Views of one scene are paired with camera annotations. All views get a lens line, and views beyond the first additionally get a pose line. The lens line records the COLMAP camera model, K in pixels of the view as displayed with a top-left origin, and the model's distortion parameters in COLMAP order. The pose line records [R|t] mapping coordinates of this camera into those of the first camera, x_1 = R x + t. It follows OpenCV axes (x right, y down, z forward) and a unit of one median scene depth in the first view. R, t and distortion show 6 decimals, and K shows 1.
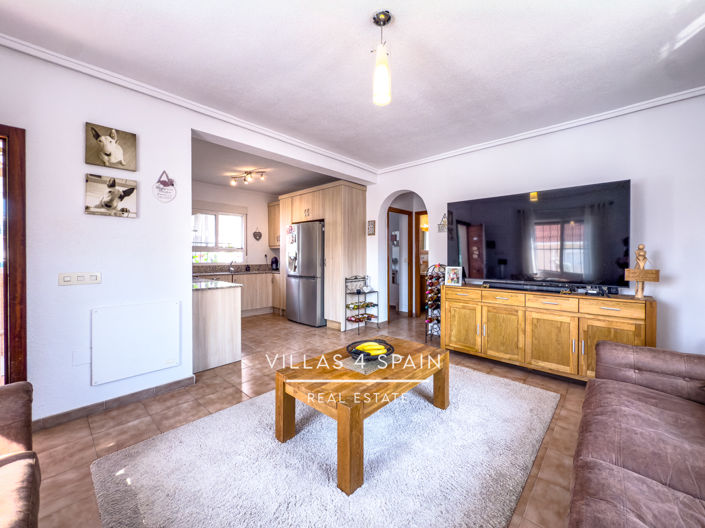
lens RADIAL K [[285.8, 0, 351.4], [0, 285.8, 259.6], [0, 0, 1]] dist [0.002976, 0.000308]
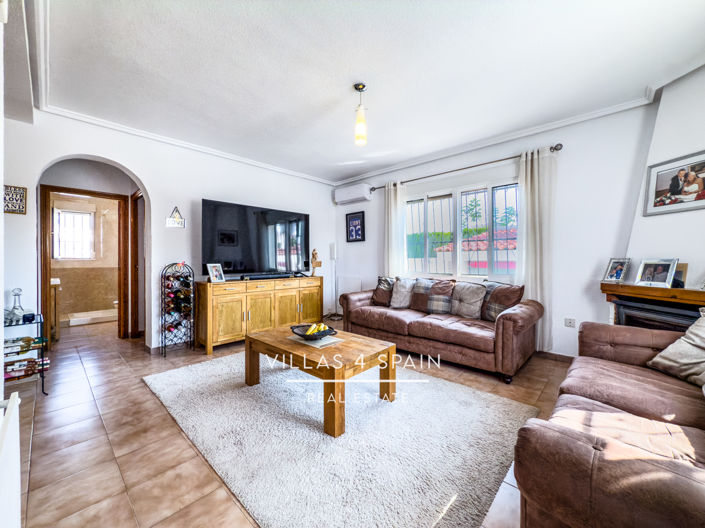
lens RADIAL K [[285.8, 0, 350.9], [0, 285.8, 259.6], [0, 0, 1]] dist [0.002976, 0.000308]
pose [[-0.016103, -0.003158, 0.999865, -0.488745], [0.016535, 0.999857, 0.003425, 0.010214], [-0.999734, 0.016588, -0.016049, 0.392566]]
